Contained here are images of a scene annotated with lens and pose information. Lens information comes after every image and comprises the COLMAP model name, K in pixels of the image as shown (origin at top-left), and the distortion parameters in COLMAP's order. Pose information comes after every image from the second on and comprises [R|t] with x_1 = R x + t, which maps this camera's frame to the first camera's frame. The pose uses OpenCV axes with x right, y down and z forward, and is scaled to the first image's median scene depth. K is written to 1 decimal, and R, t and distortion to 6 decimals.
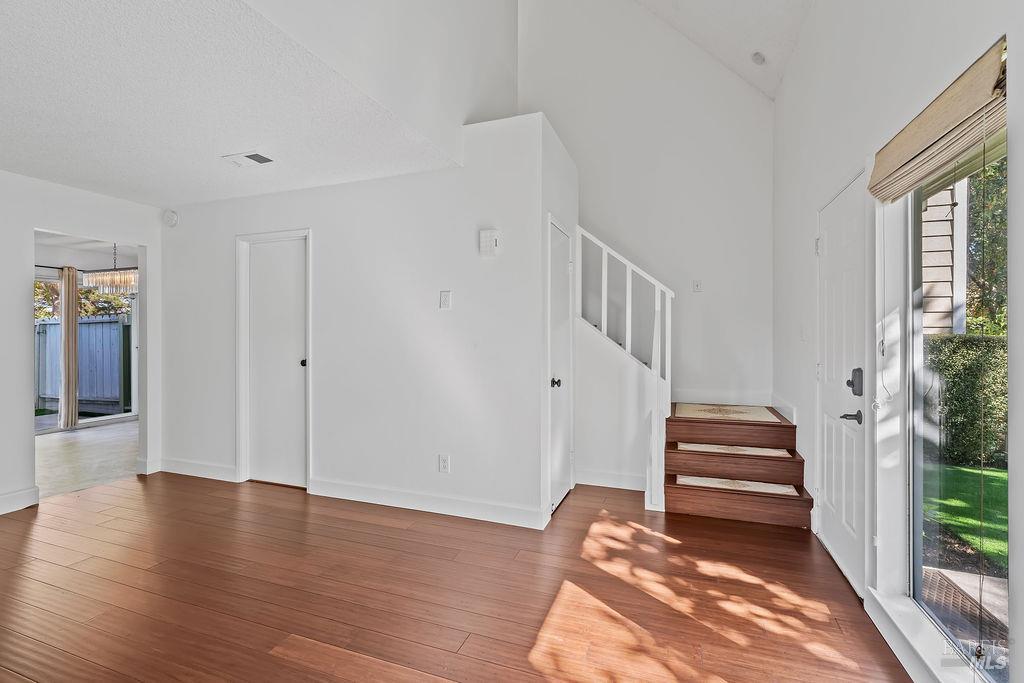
lens RADIAL K [[462.7, 0, 506.7], [0, 462.7, 338.2], [0, 0, 1]] dist [-0.001445, 0.000057]
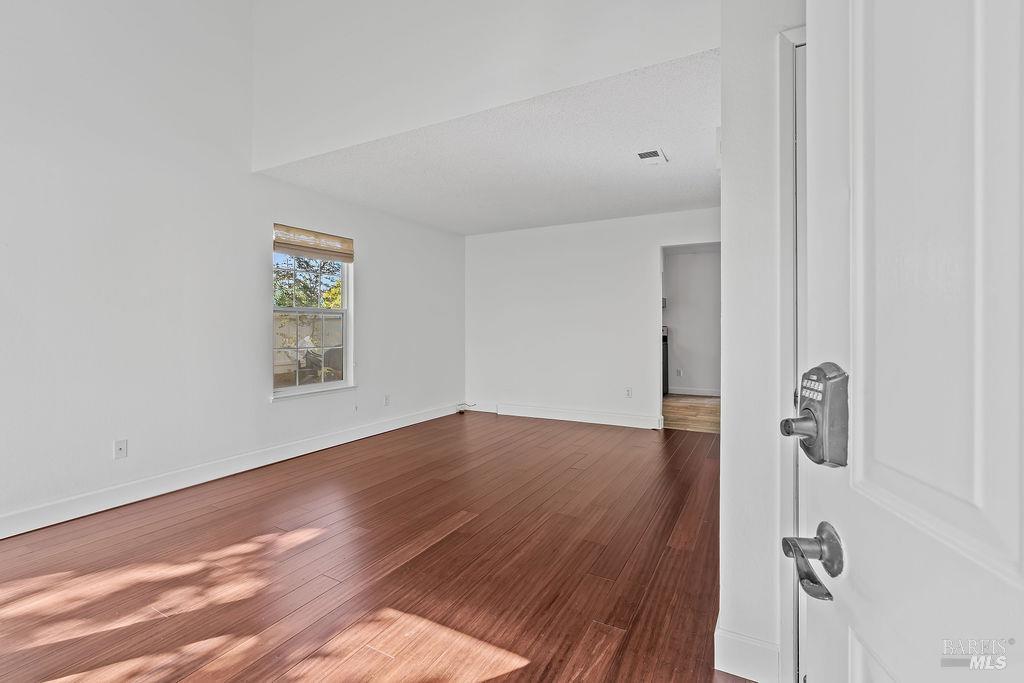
lens RADIAL K [[471.6, 0, 491.9], [0, 471.6, 335.7], [0, 0, 1]] dist [-0.016571, 0.000004]
pose [[-0.162790, 0.007136, -0.986635, 0.797318], [-0.001013, 0.999972, 0.007399, 0.049581], [0.986660, 0.002204, -0.162778, 1.049893]]
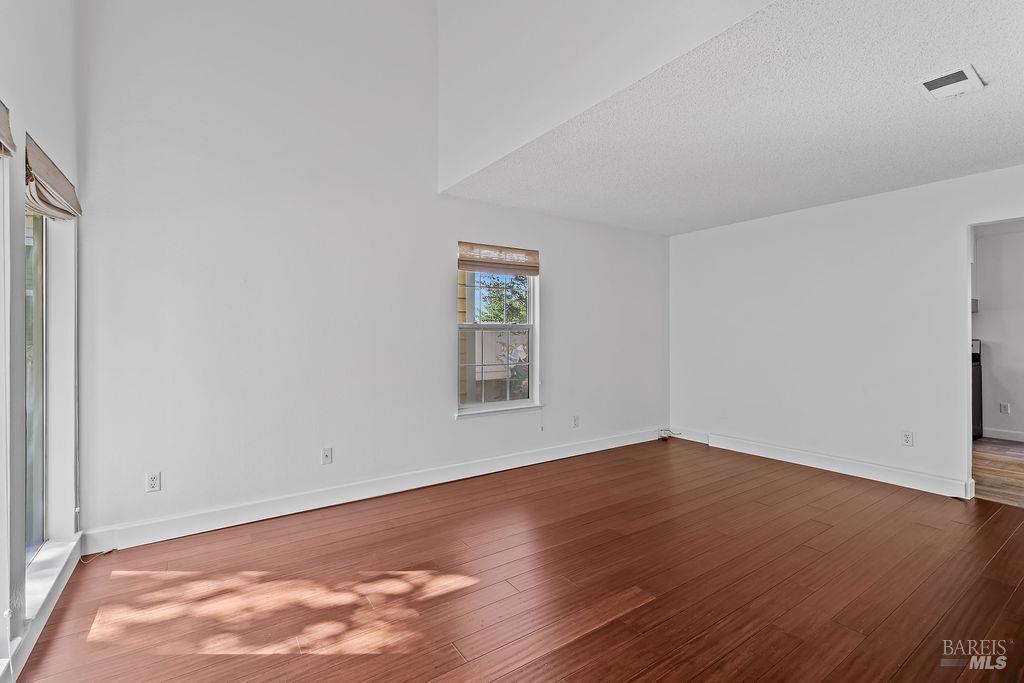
lens RADIAL K [[462.7, 0, 506.7], [0, 462.7, 338.2], [0, 0, 1]] dist [-0.001445, 0.000057]
pose [[-0.566451, 0.001682, -0.824094, 0.556361], [-0.001183, 0.999995, 0.002854, 0.007065], [0.824095, 0.002591, -0.566446, 1.089336]]
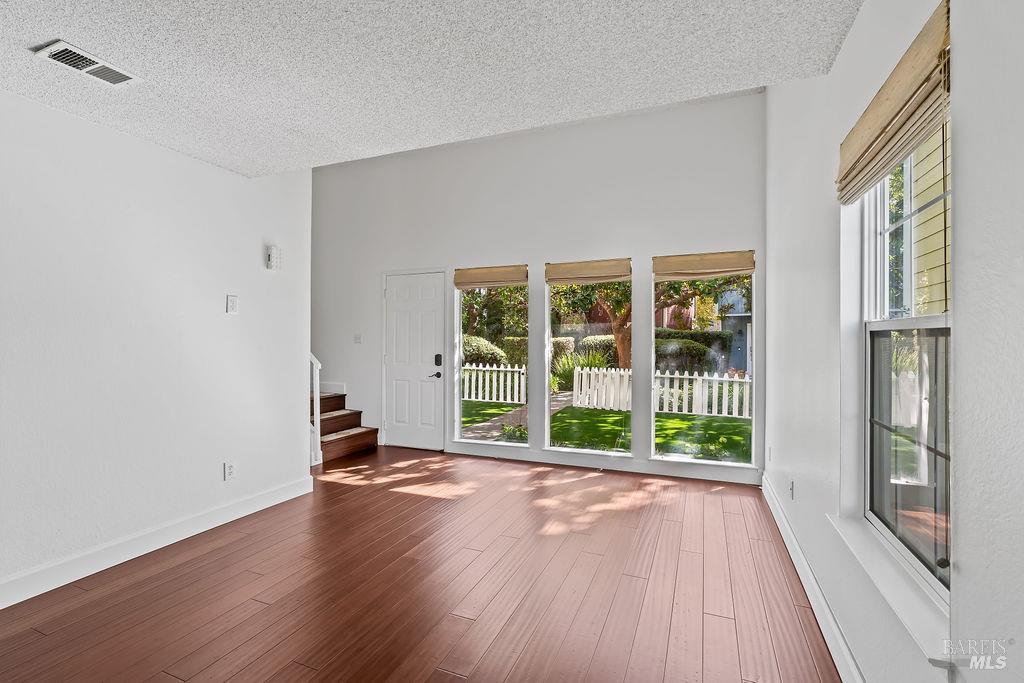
lens RADIAL K [[462.7, 0, 506.7], [0, 462.7, 338.2], [0, 0, 1]] dist [-0.001445, 0.000057]
pose [[0.040623, 0.010923, 0.999115, -1.472530], [-0.000410, 0.999940, -0.010915, 0.008204], [-0.999174, 0.000034, 0.040625, 0.518569]]
